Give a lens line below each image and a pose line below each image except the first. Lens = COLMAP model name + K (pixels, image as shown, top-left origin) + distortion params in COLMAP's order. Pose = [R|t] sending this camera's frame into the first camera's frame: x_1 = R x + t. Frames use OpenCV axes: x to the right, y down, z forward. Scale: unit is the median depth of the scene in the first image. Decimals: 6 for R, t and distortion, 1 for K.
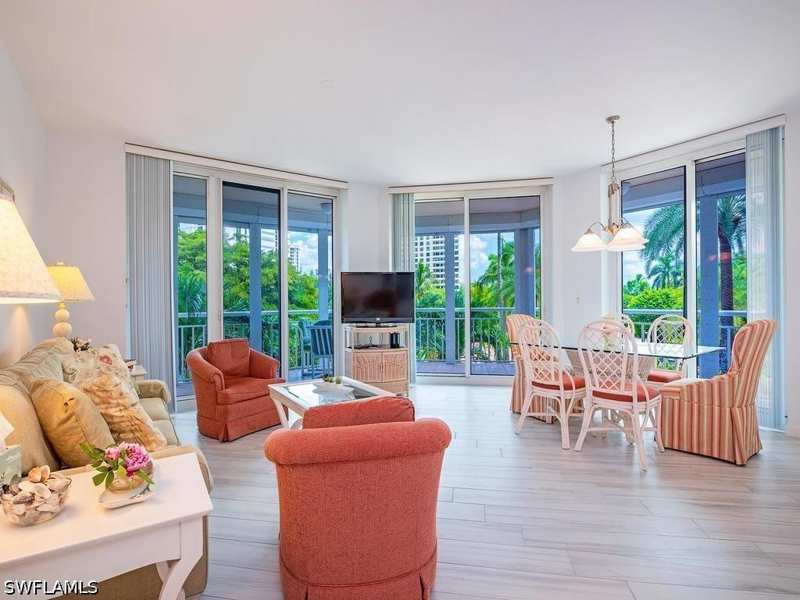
lens RADIAL K [[405.0, 0, 400.0], [0, 405.0, 300.0], [0, 0, 1]] dist [-0.013500, -0.000105]
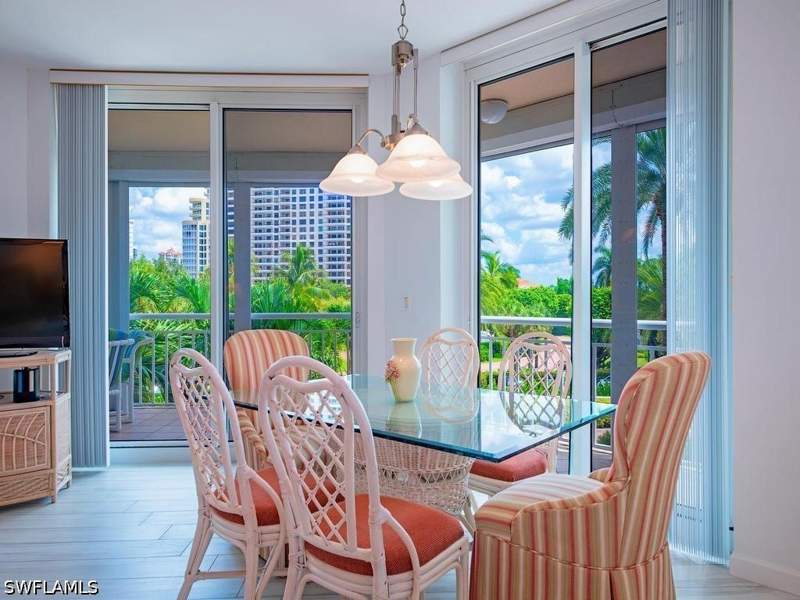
lens RADIAL K [[554.8, 0, 400.0], [0, 554.8, 300.0], [0, 0, 1]] dist [-0.001827, -0.002137]
pose [[0.975375, 0.005907, 0.220474, 0.387422], [-0.006269, 0.999980, 0.000942, -0.003106], [-0.220464, -0.002301, 0.975392, 0.394817]]
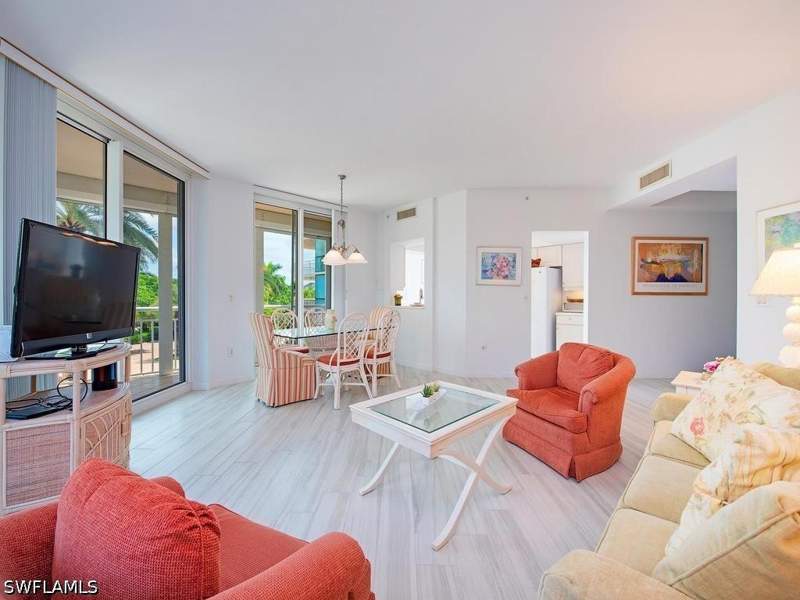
lens RADIAL K [[325.4, 0, 400.0], [0, 325.4, 300.0], [0, 0, 1]] dist [-0.000179, -0.000005]
pose [[-0.182847, -0.002546, 0.983138, -0.700237], [0.006315, 0.999973, 0.003764, 0.004861], [-0.983121, 0.006897, -0.182826, 1.017081]]
